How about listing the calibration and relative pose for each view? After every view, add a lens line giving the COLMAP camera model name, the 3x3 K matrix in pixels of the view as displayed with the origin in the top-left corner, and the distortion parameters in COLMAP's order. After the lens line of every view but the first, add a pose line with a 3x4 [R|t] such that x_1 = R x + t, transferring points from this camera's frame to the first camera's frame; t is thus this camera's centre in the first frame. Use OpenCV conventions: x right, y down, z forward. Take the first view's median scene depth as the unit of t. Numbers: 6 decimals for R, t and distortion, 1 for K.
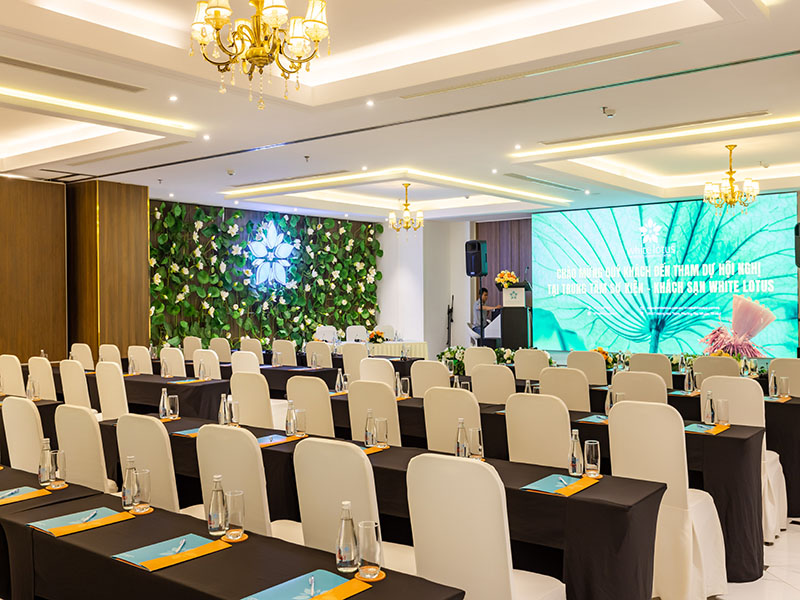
lens RADIAL K [[807.1, 0, 400.0], [0, 807.1, 300.0], [0, 0, 1]] dist [0.012053, 0.012036]
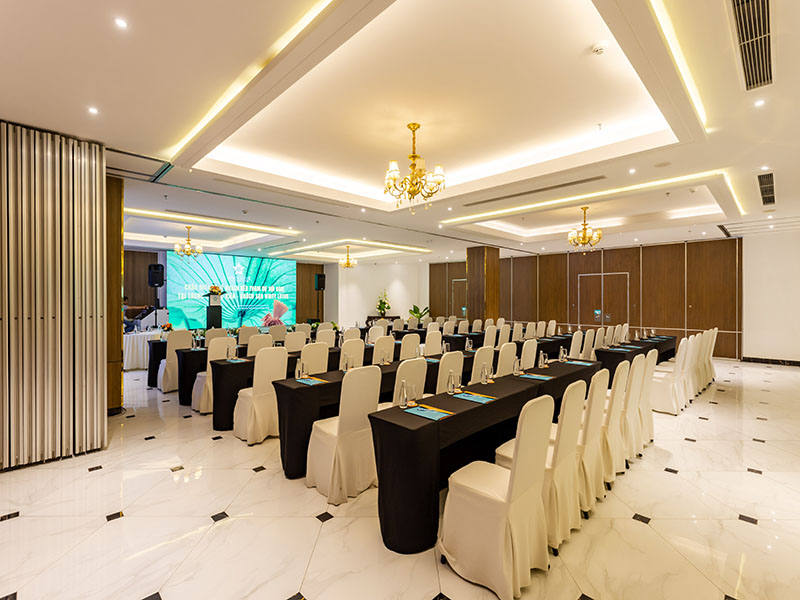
lens RADIAL K [[383.1, 0, 397.7], [0, 383.1, 298.0], [0, 0, 1]] dist [-0.002433, -0.000159]
pose [[0.126058, 0.011831, 0.991952, -0.641454], [0.005120, 0.999908, -0.012577, 0.004457], [-0.992010, 0.006664, 0.125986, 0.484817]]
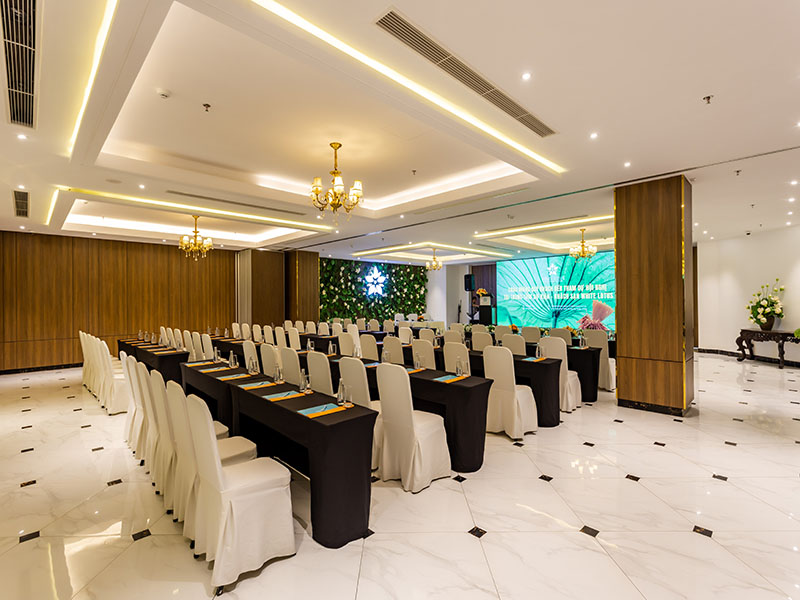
lens RADIAL K [[383.1, 0, 397.7], [0, 383.1, 298.0], [0, 0, 1]] dist [-0.002433, -0.000159]
pose [[0.990991, 0.000727, -0.133927, 0.046679], [-0.002048, 0.999951, -0.009727, -0.000590], [0.133913, 0.009914, 0.990943, -0.037051]]
